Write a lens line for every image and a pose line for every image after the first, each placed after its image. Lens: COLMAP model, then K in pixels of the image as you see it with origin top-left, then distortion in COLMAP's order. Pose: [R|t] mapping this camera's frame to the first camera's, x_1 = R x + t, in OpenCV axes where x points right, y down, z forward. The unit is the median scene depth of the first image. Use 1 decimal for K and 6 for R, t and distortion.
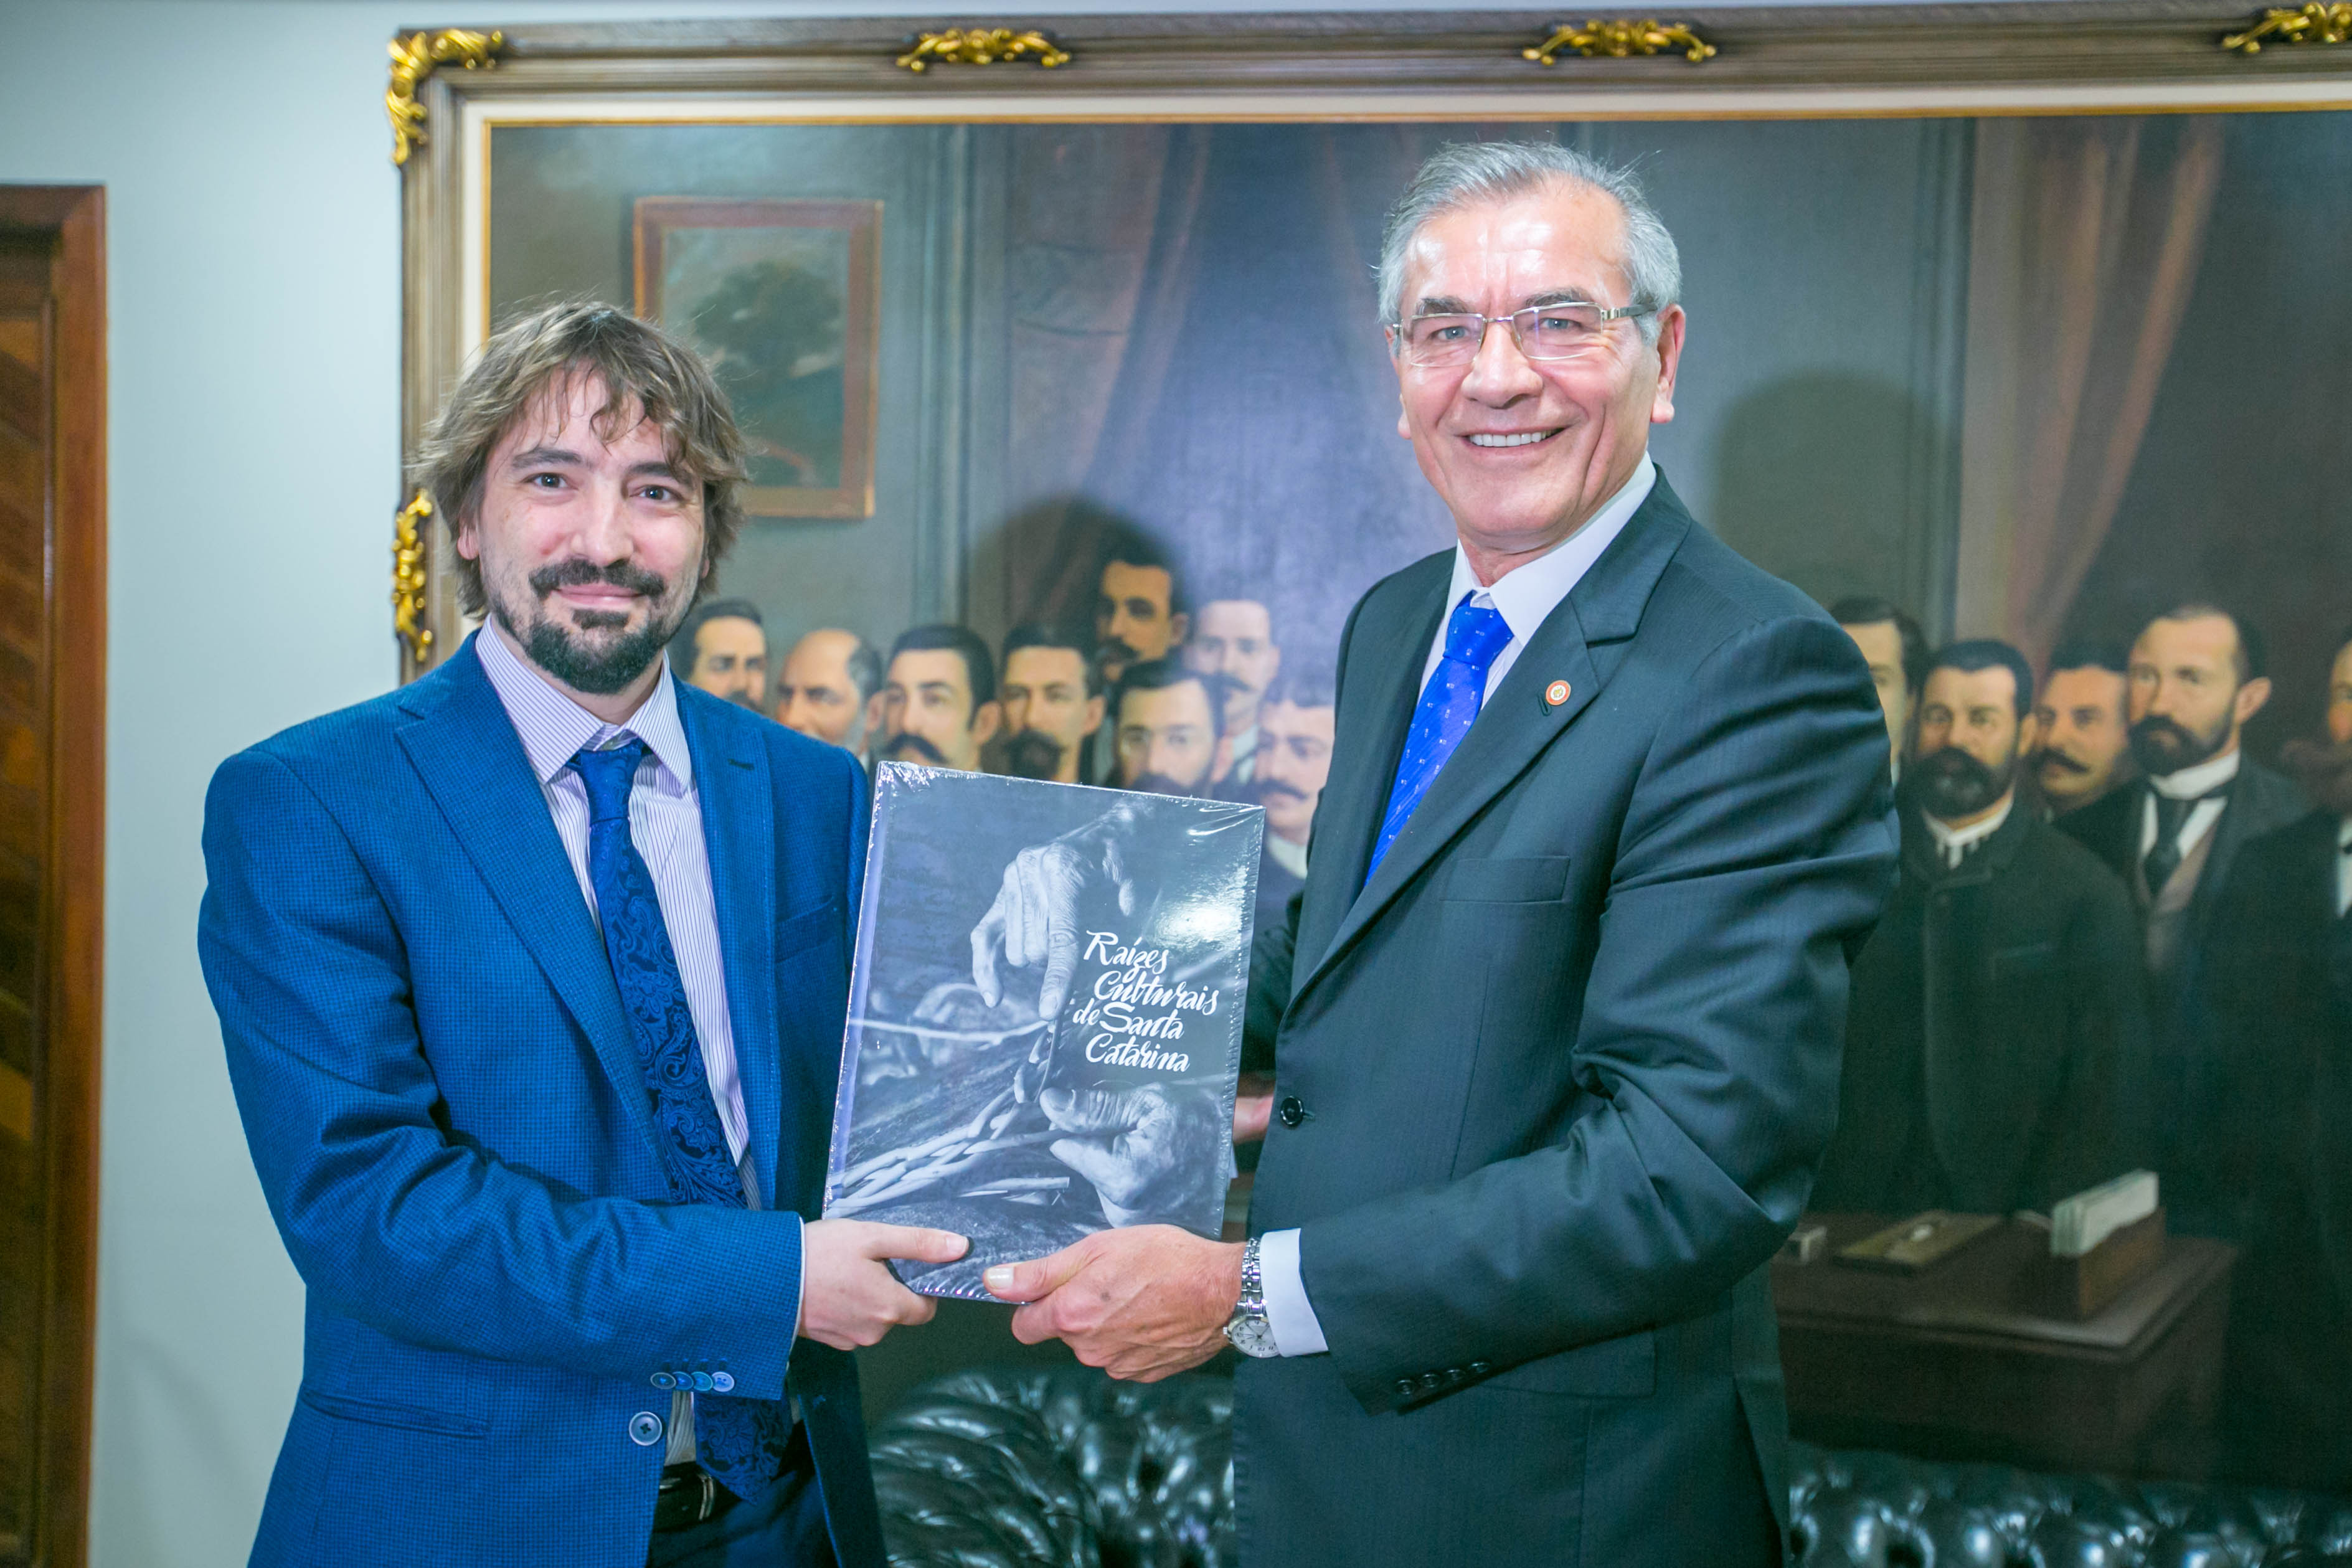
lens RADIAL K [[2304.7, 0, 1178.4], [0, 2304.7, 785.9], [0, 0, 1]] dist [0.003550, 0.122748]
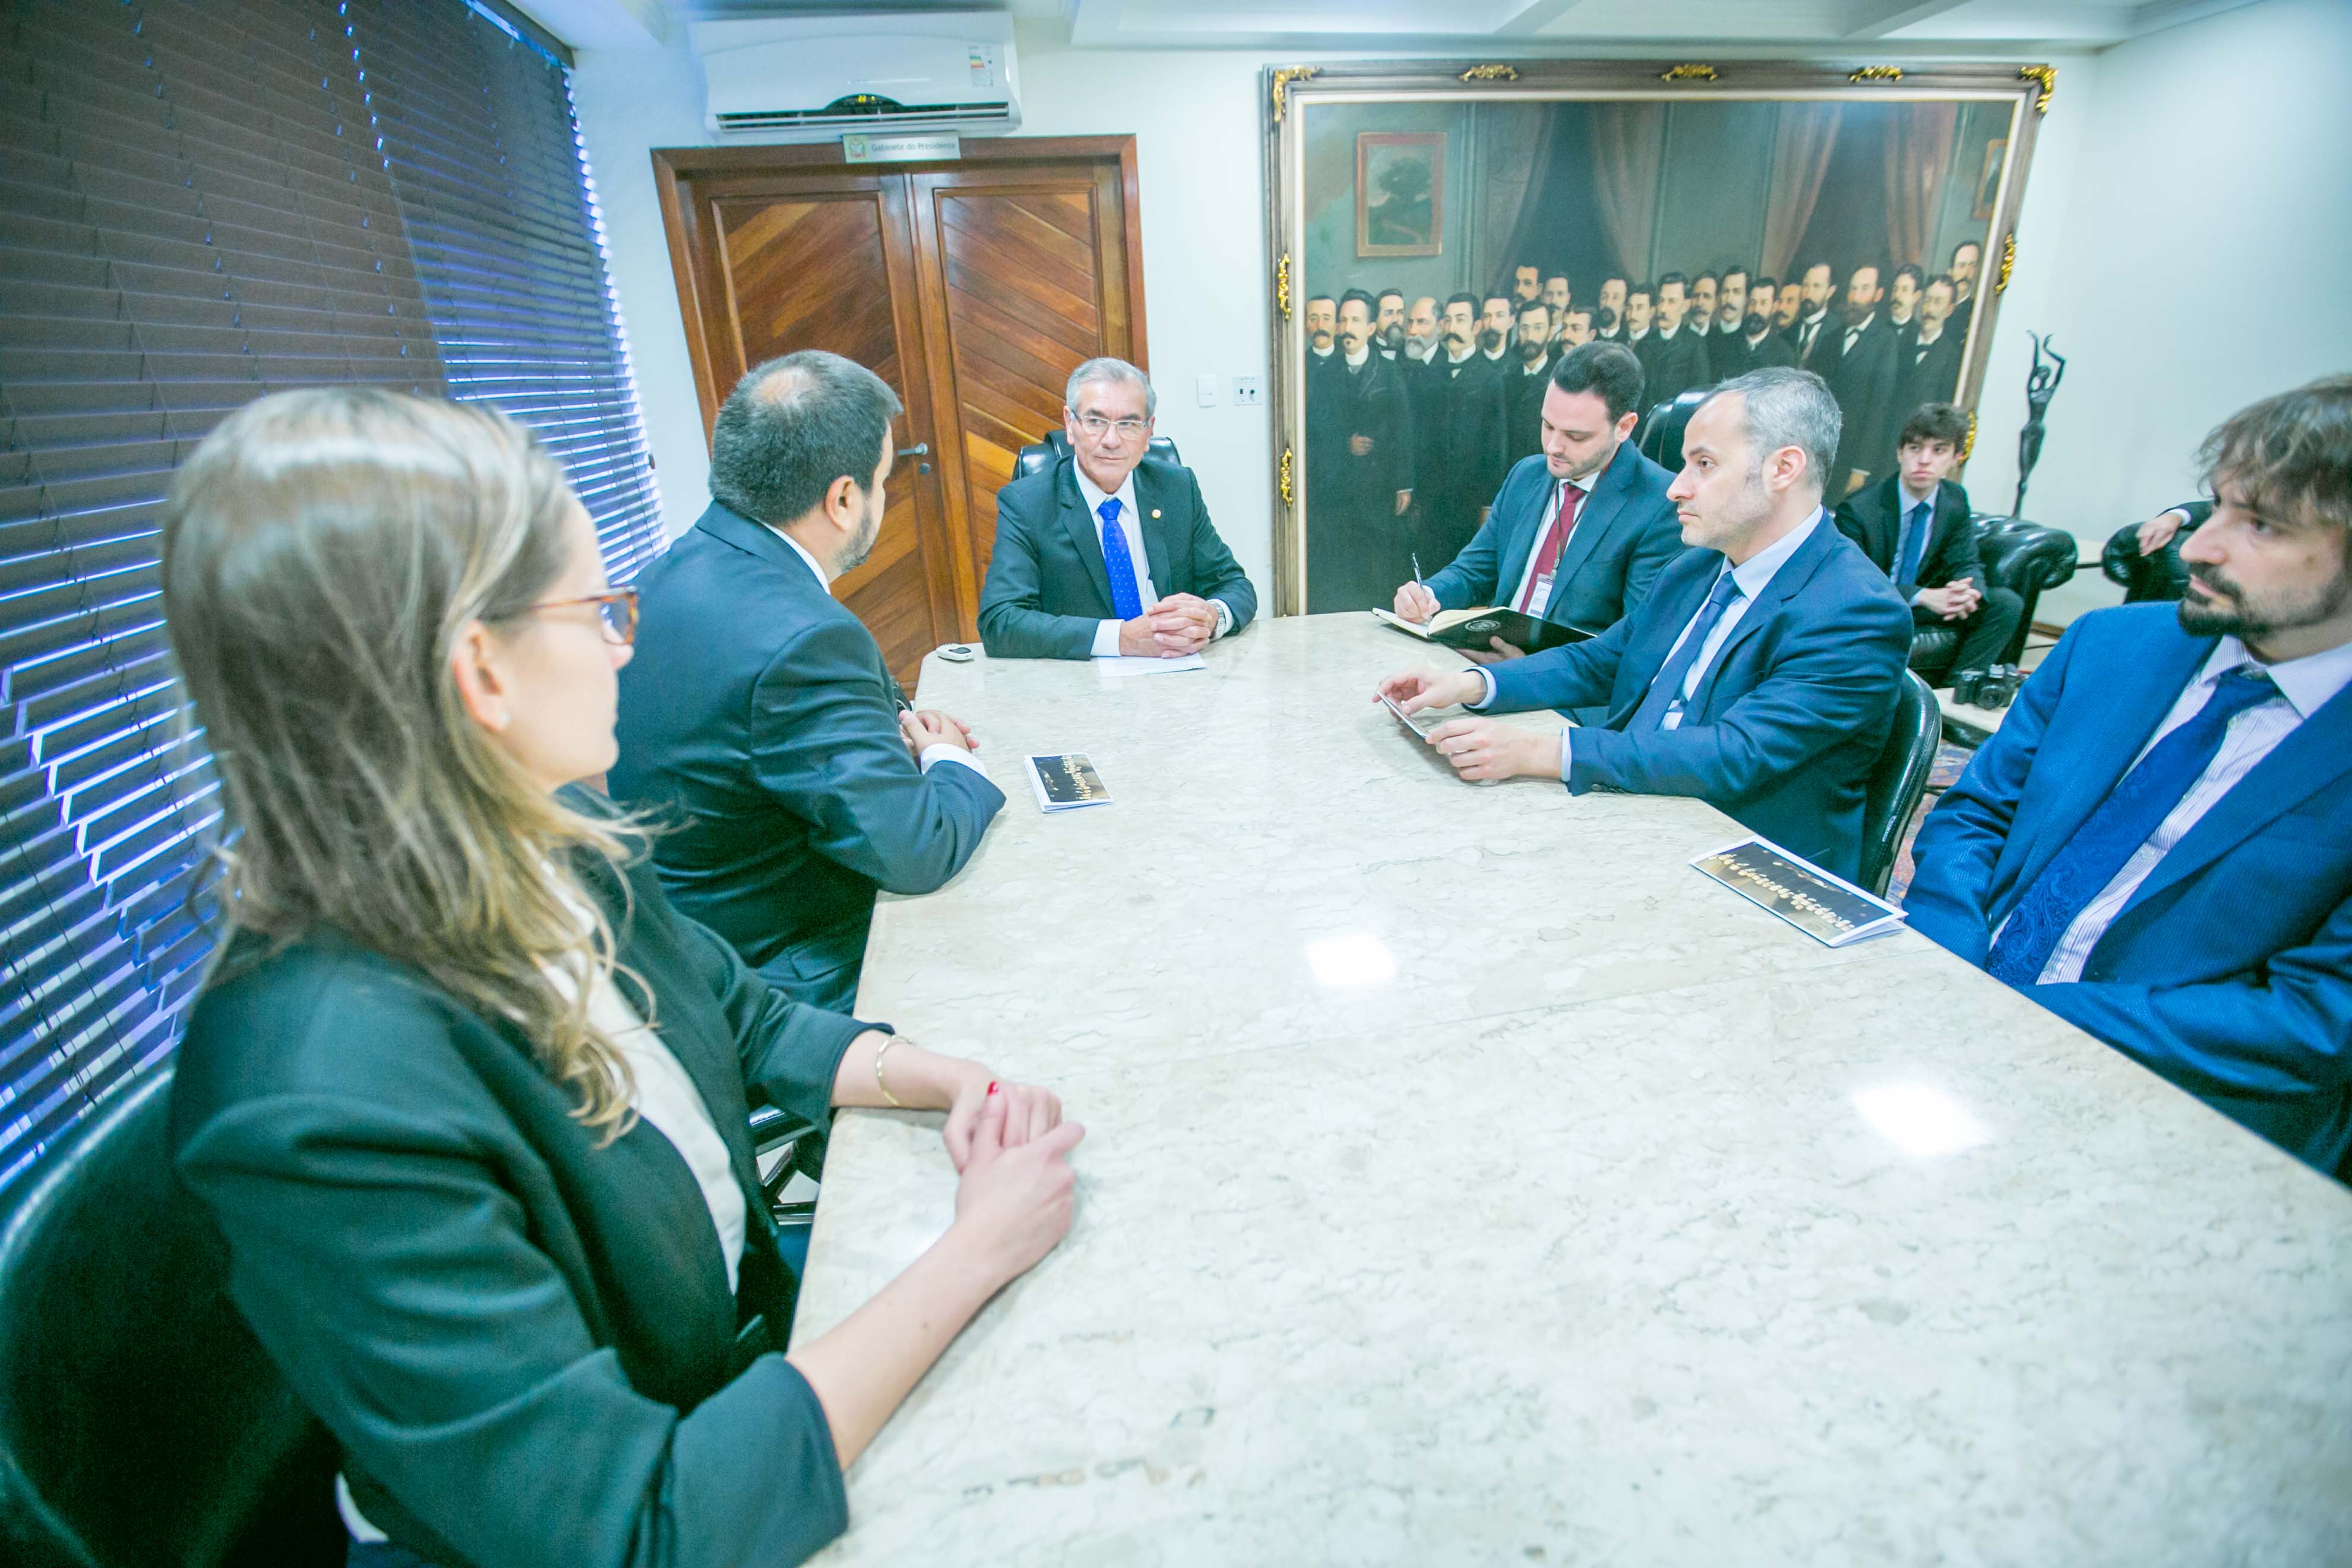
lens RADIAL K [[1061.9, 0, 1178.6], [0, 1061.9, 784.7], [0, 0, 1]] dist [-0.052693, 0.021580]
pose [[0.943238, -0.194949, 0.268880, -0.952916], [0.097670, 0.936619, 0.336459, 0.034064], [-0.317431, -0.291100, 0.902496, -0.284843]]
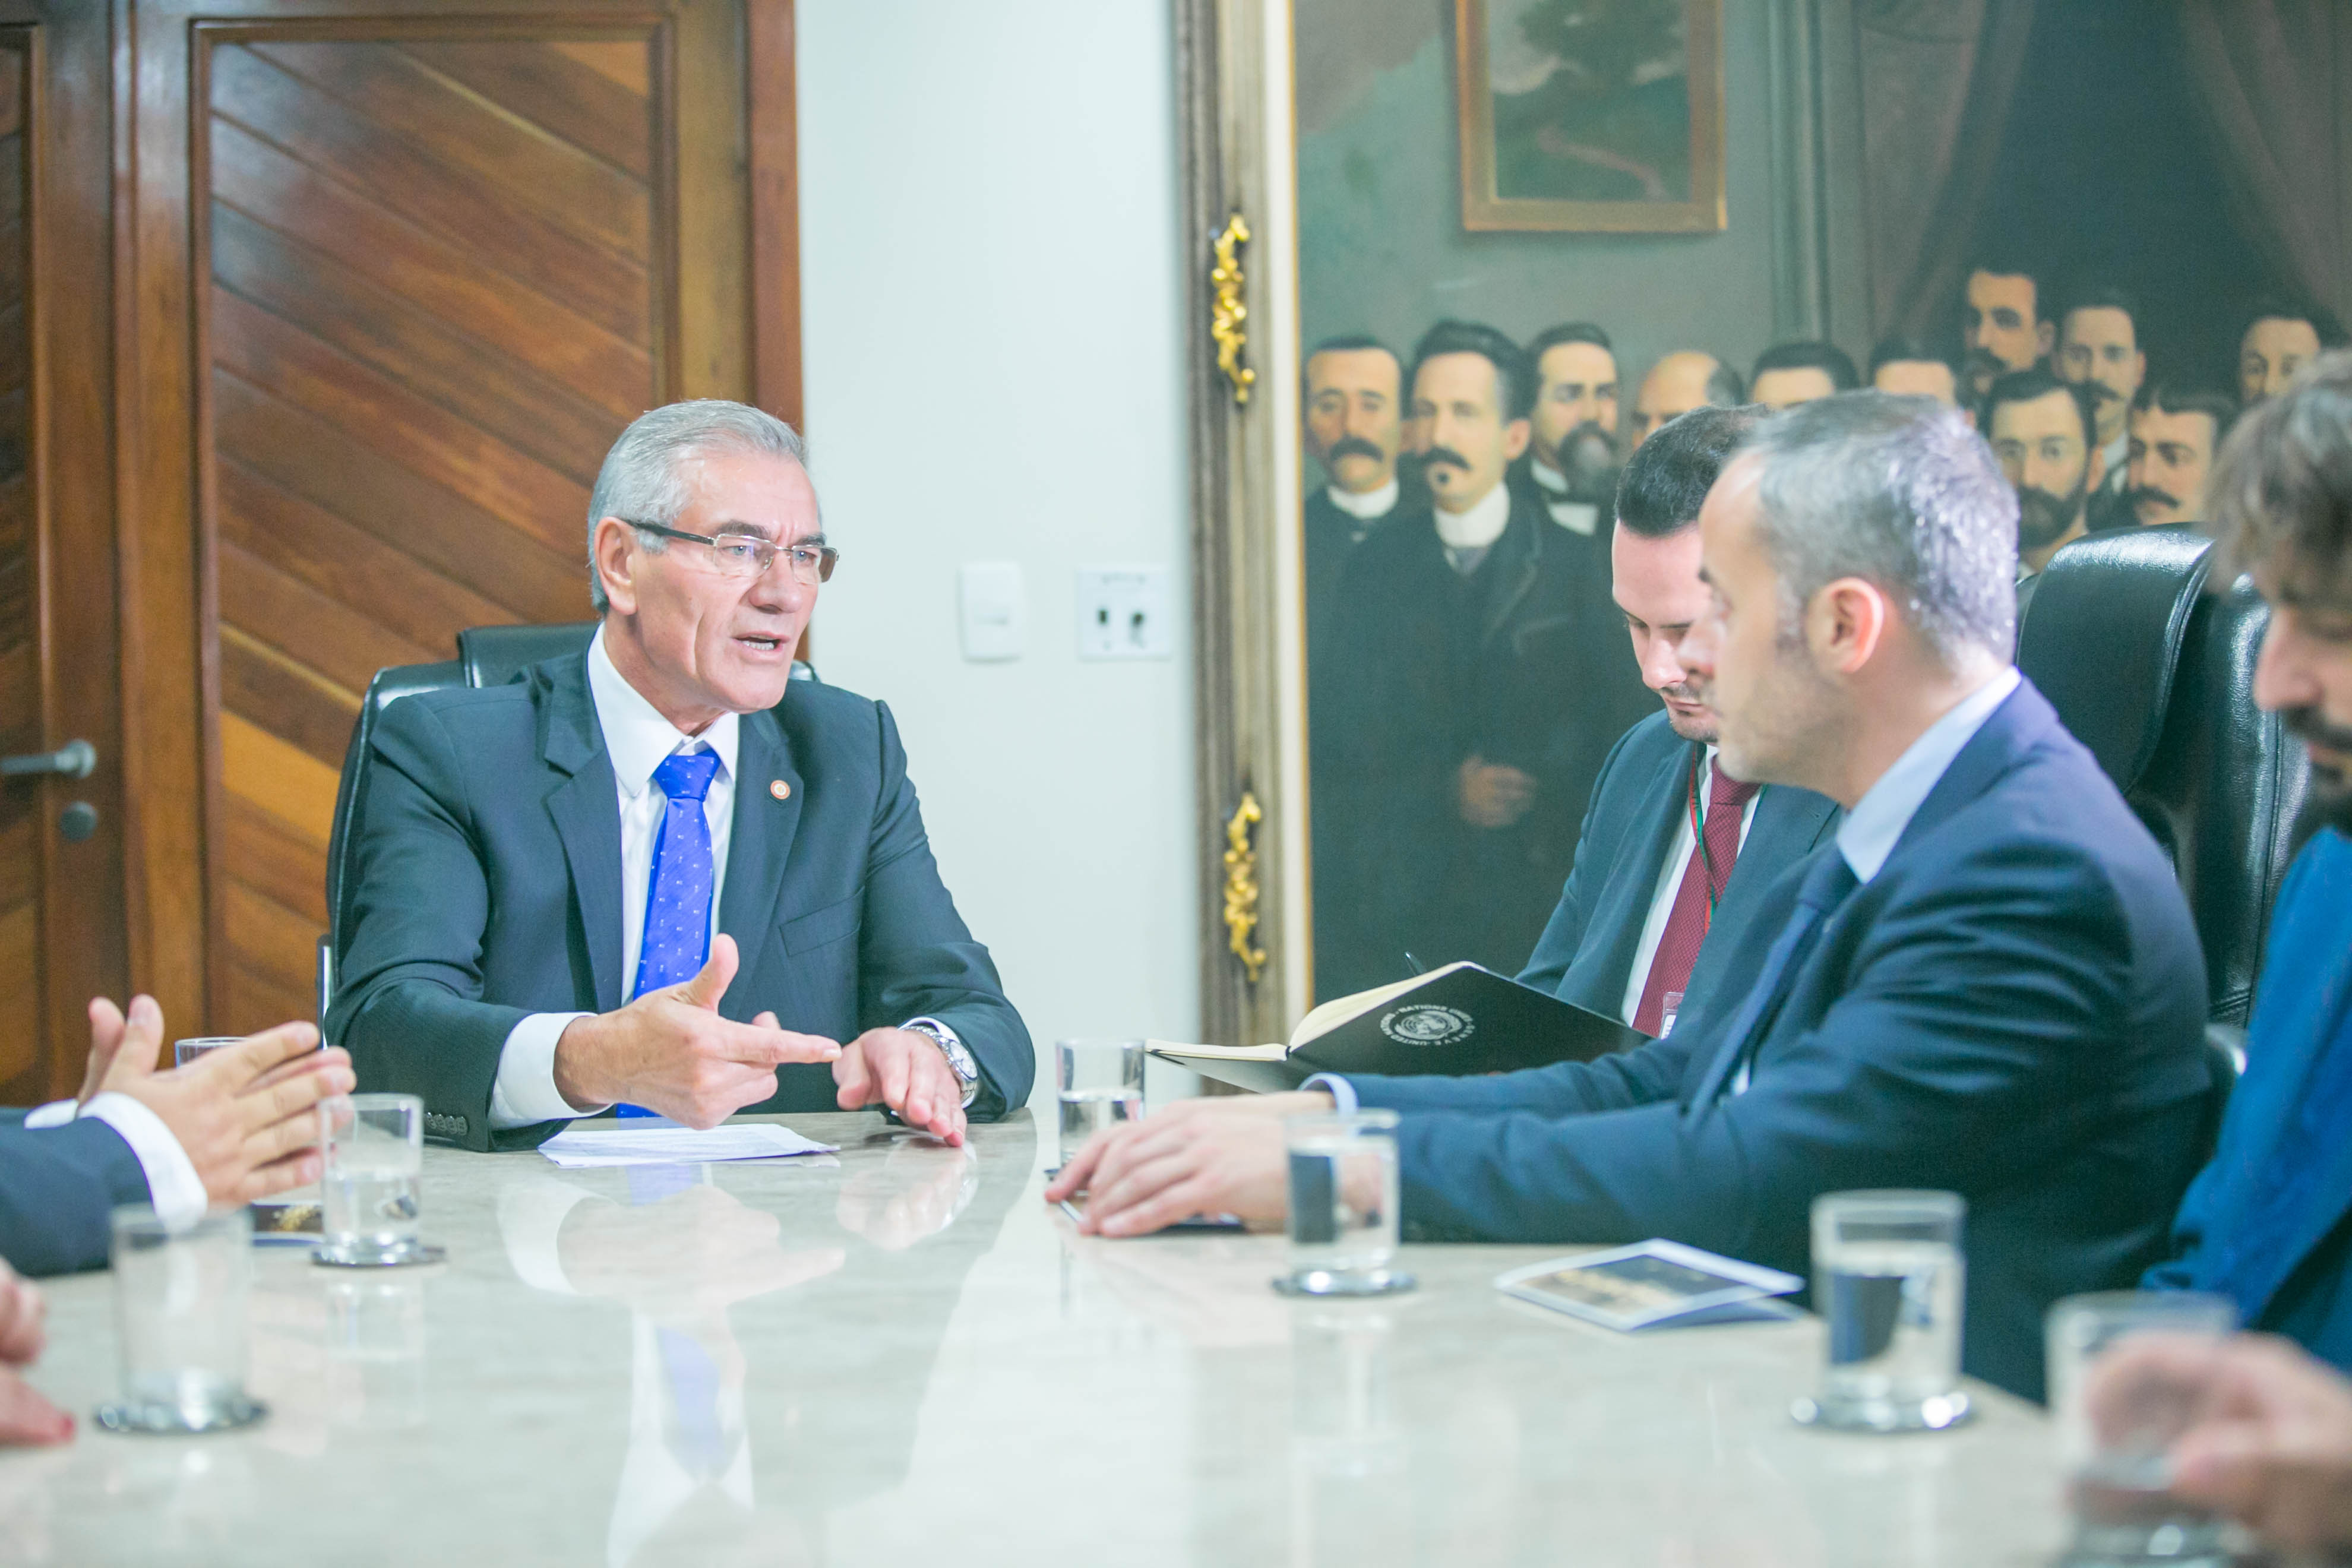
lens RADIAL K [[4959.6, 0, 1176.5], [0, 4959.6, 842.9], [0, 0, 1]] dist [-0.335607, 0.477918]
pose [[0.949726, -0.064057, 0.306458, -1.001497], [0.070335, 0.997478, -0.009474, 0.139284], [-0.305079, 0.030552, 0.951837, -0.853096]]
